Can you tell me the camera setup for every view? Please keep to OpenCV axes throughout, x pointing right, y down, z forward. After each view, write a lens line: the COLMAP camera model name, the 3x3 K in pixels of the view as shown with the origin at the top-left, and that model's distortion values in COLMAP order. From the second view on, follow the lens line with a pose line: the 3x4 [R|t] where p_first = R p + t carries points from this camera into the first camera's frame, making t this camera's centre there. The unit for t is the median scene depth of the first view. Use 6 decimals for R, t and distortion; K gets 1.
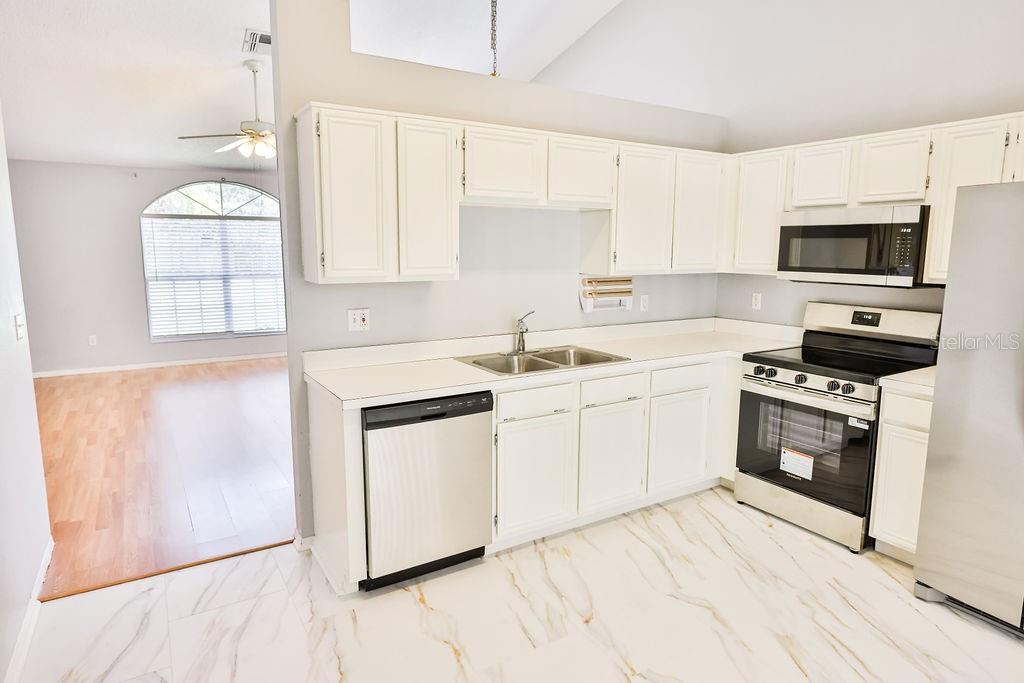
lens RADIAL K [[603.5, 0, 511.8], [0, 603.5, 340.6], [0, 0, 1]] dist [-0.005575, 0.003932]
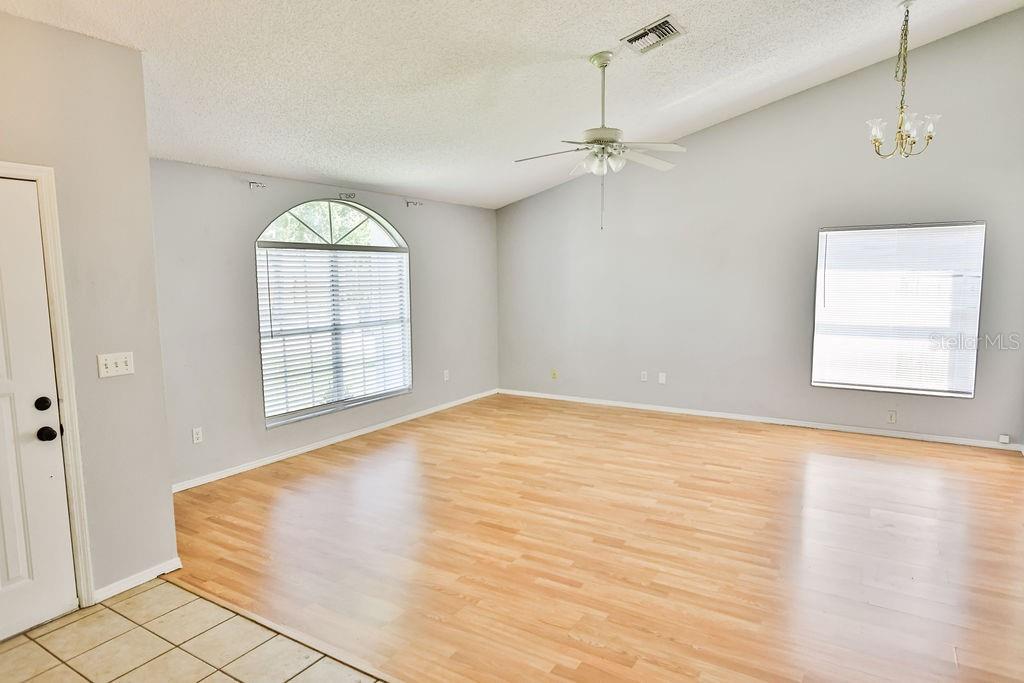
lens RADIAL K [[603.5, 0, 512.1], [0, 603.5, 346.9], [0, 0, 1]] dist [-0.005575, 0.003932]
pose [[0.899674, -0.064555, 0.431762, -0.584167], [0.081211, 0.996492, -0.020232, -0.046931], [-0.428942, 0.053266, 0.901760, 0.231862]]
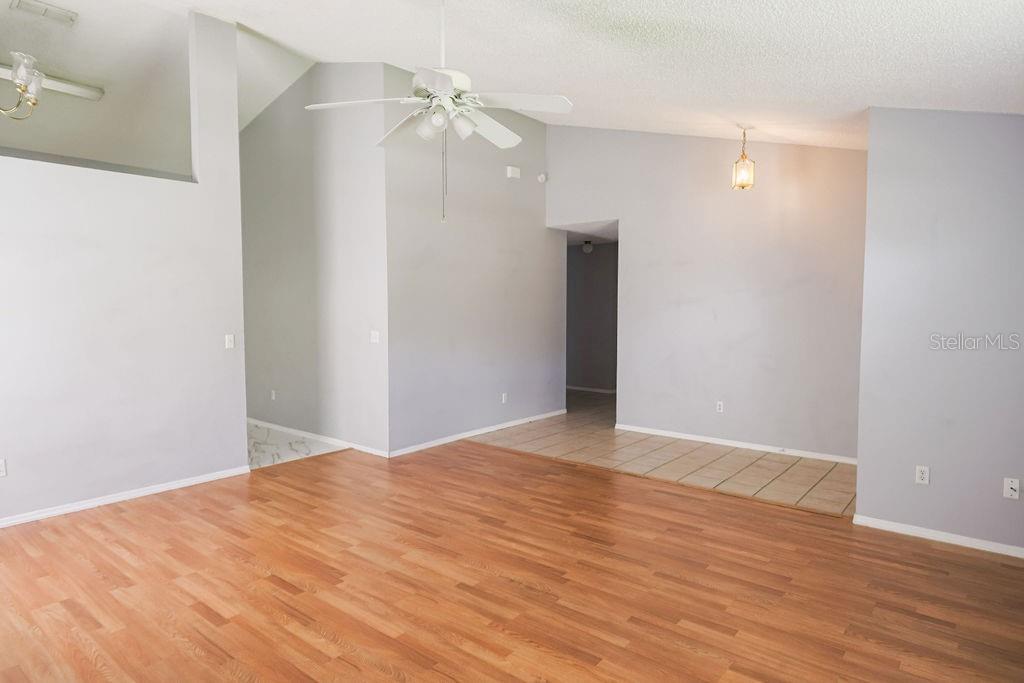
lens RADIAL K [[603.5, 0, 516.3], [0, 603.5, 340.4], [0, 0, 1]] dist [-0.005575, 0.003932]
pose [[-0.943289, 0.018962, -0.331430, -0.197445], [-0.054149, 0.976208, 0.209967, -0.160734], [0.327526, 0.216006, -0.919820, 1.037134]]
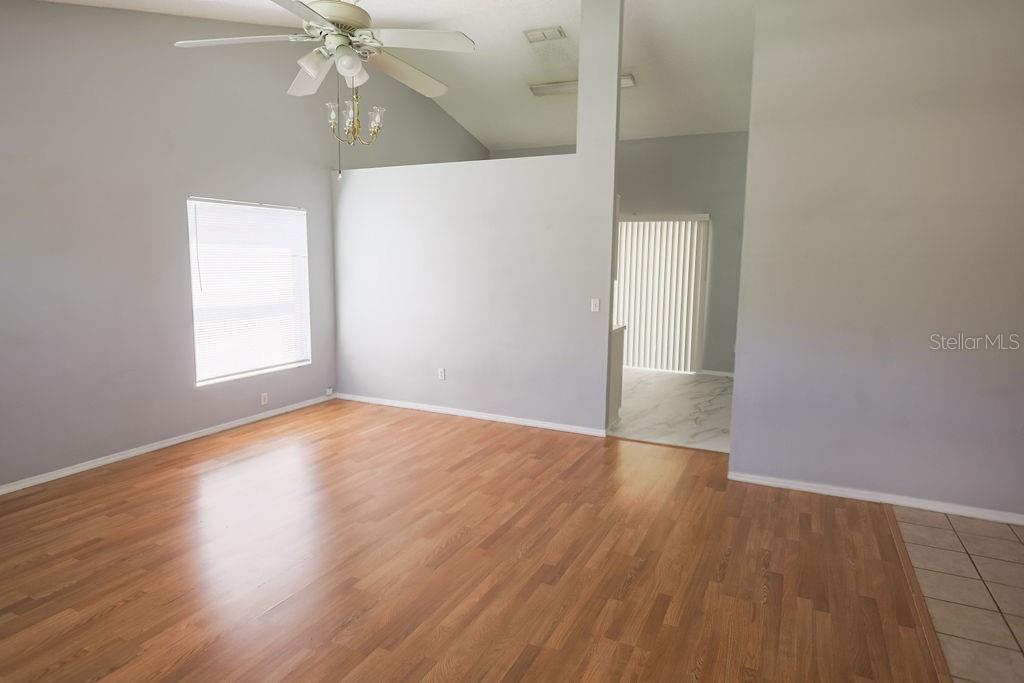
lens RADIAL K [[603.5, 0, 507.3], [0, 603.5, 339.3], [0, 0, 1]] dist [-0.005575, 0.003932]
pose [[-0.530724, -0.119234, 0.839116, -0.612824], [0.116871, 0.970301, 0.211793, -0.124352], [-0.839448, 0.210472, -0.501027, 0.776041]]
